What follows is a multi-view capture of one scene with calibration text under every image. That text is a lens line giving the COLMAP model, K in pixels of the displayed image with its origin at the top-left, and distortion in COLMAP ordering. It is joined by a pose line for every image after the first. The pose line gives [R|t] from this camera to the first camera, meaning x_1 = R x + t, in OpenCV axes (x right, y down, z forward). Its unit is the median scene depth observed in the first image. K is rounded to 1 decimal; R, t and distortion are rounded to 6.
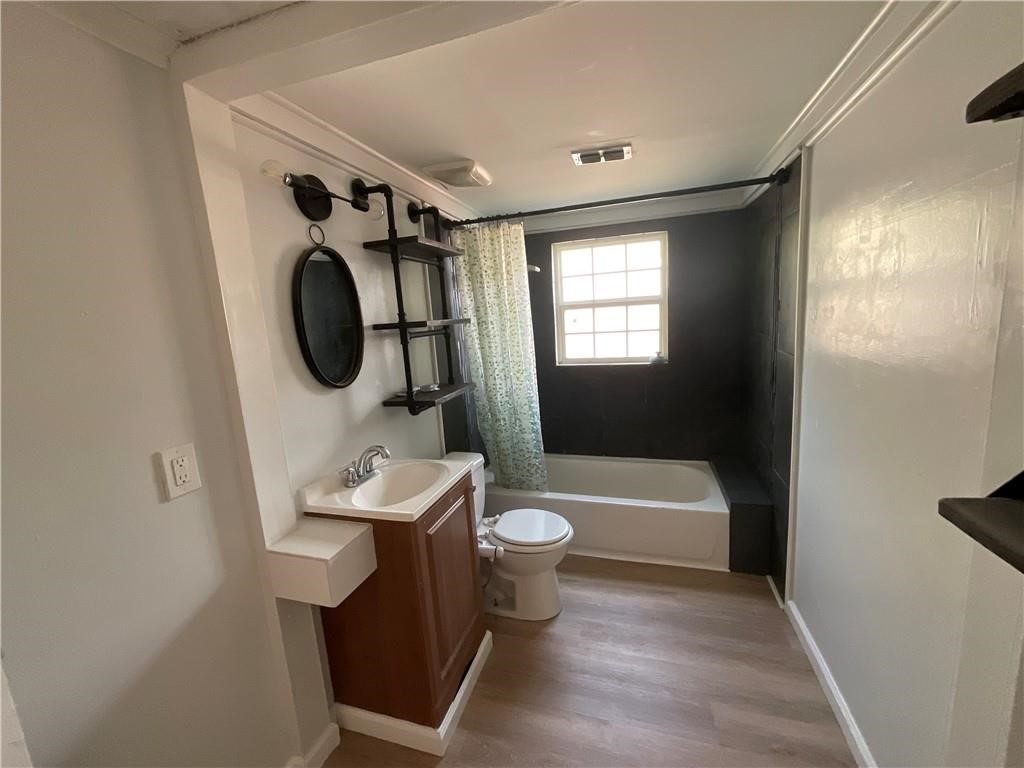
lens RADIAL K [[412.8, 0, 513.3], [0, 412.8, 382.0], [0, 0, 1]] dist [-0.000922, -0.000081]
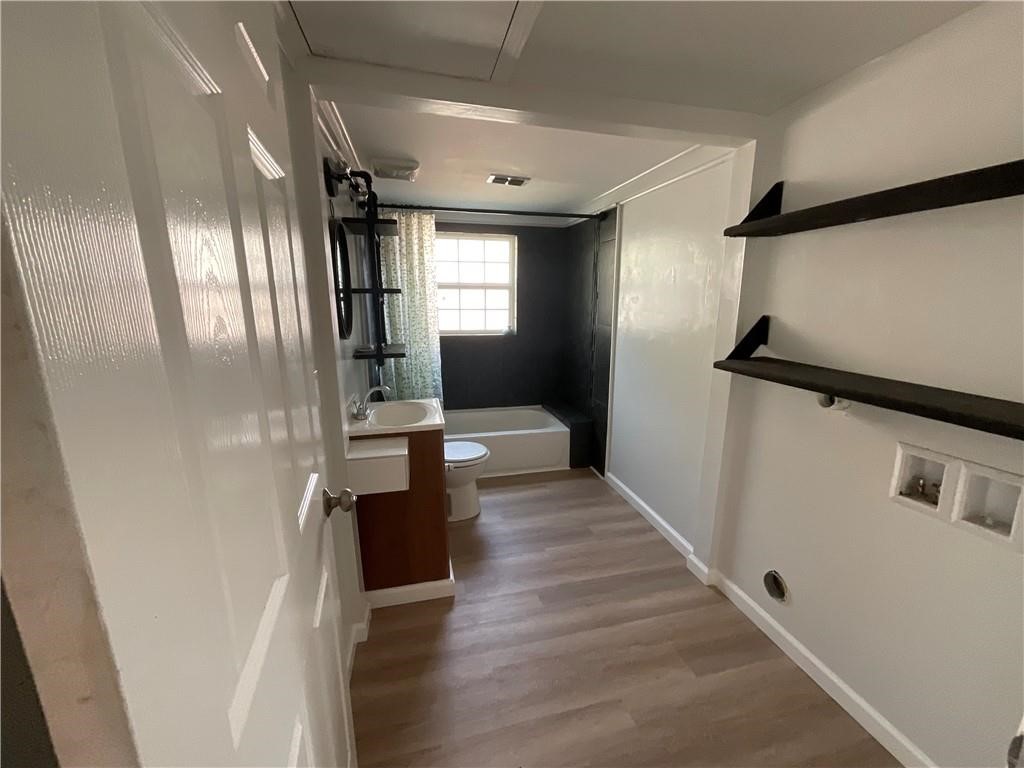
lens RADIAL K [[412.8, 0, 513.3], [0, 412.8, 382.0], [0, 0, 1]] dist [-0.000922, -0.000081]
pose [[0.856081, -0.041876, 0.515142, -0.441653], [0.023217, 0.998822, 0.042611, 0.068375], [-0.516319, -0.024519, 0.856045, -0.200402]]
